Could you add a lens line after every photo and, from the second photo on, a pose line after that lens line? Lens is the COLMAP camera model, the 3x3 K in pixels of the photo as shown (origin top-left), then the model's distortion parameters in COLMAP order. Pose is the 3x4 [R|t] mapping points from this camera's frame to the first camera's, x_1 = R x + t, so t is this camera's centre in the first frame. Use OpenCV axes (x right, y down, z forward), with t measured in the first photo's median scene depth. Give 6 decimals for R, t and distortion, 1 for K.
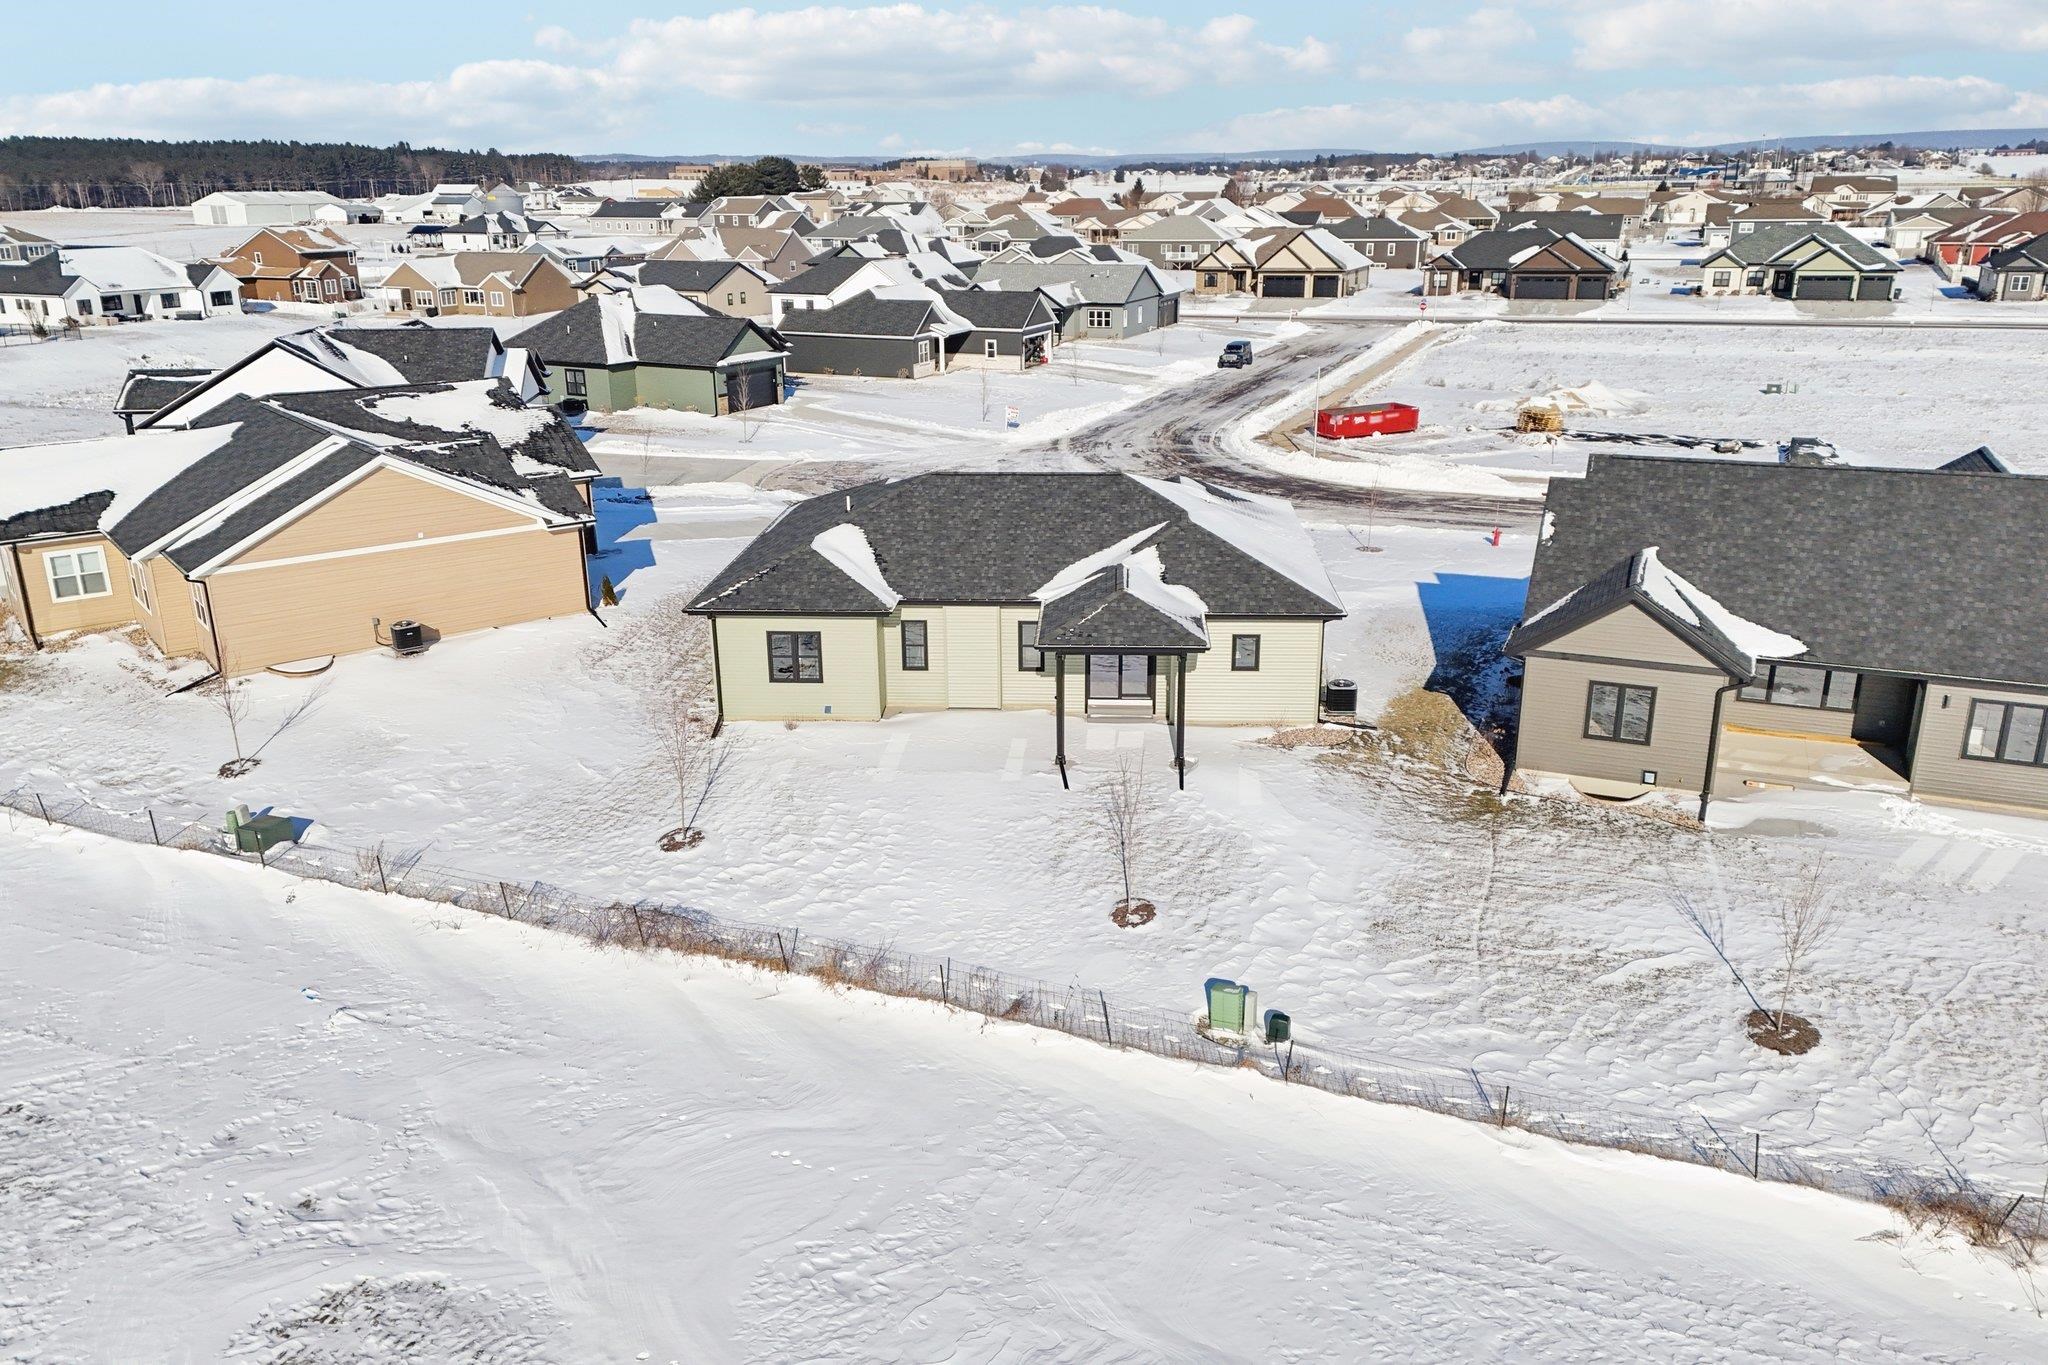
lens RADIAL K [[1499.0, 0, 1028.9], [0, 1499.0, 677.4], [0, 0, 1]] dist [0.098651, -0.086556]
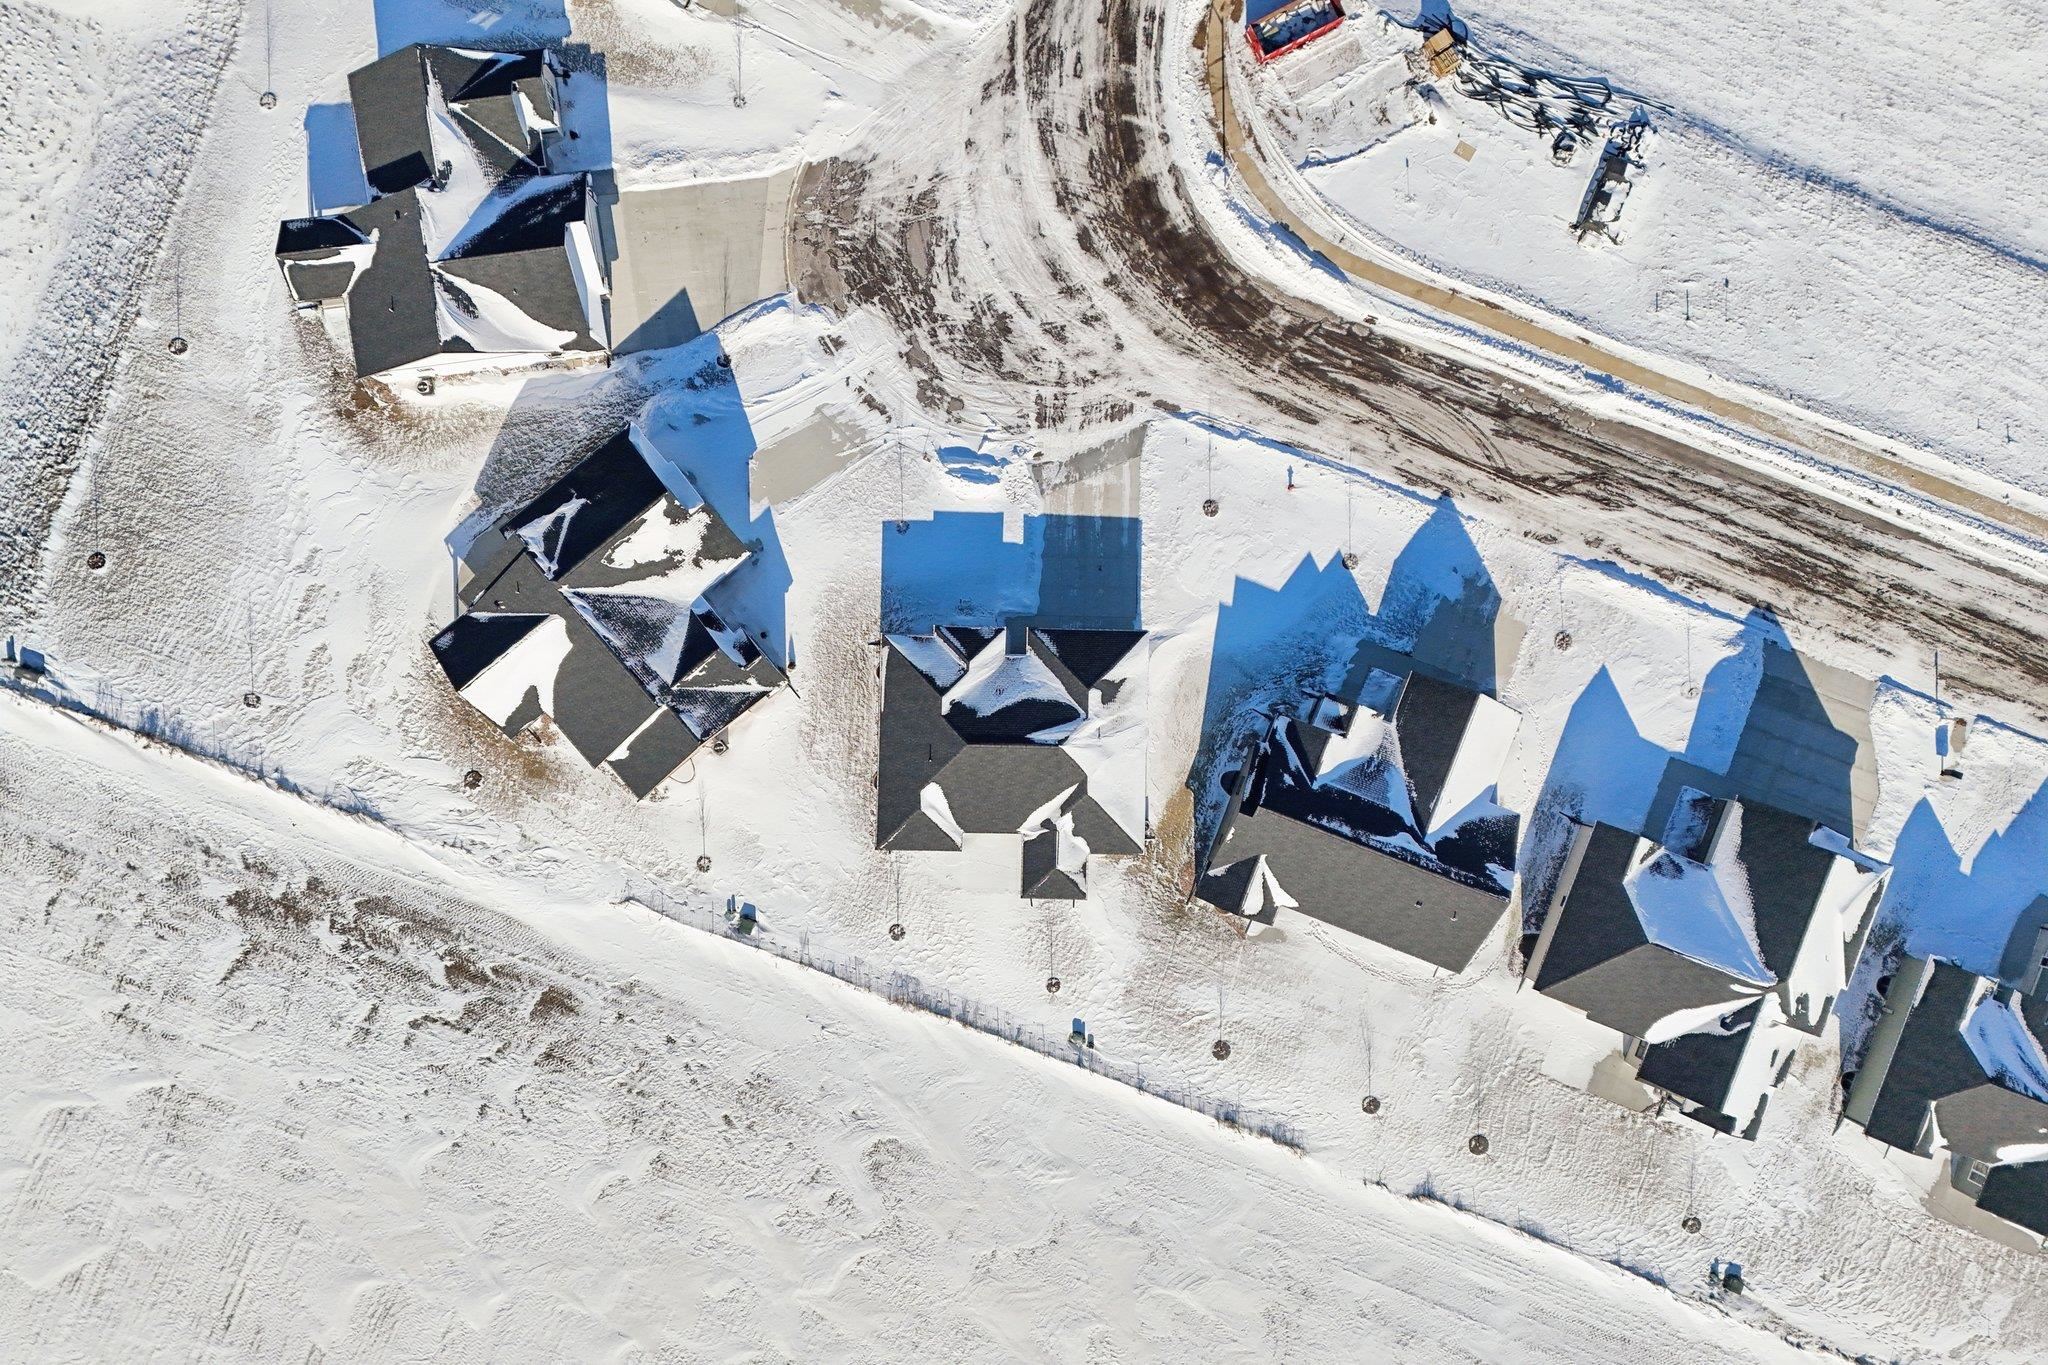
lens RADIAL K [[1481.7, 0, 1025.7], [0, 1481.7, 664.5], [0, 0, 1]] dist [0.098292, -0.087154]
pose [[0.998572, -0.035468, 0.039960, -0.076191], [-0.026394, 0.322806, 0.946097, -2.550020], [-0.046455, -0.945800, 0.321408, 0.528518]]
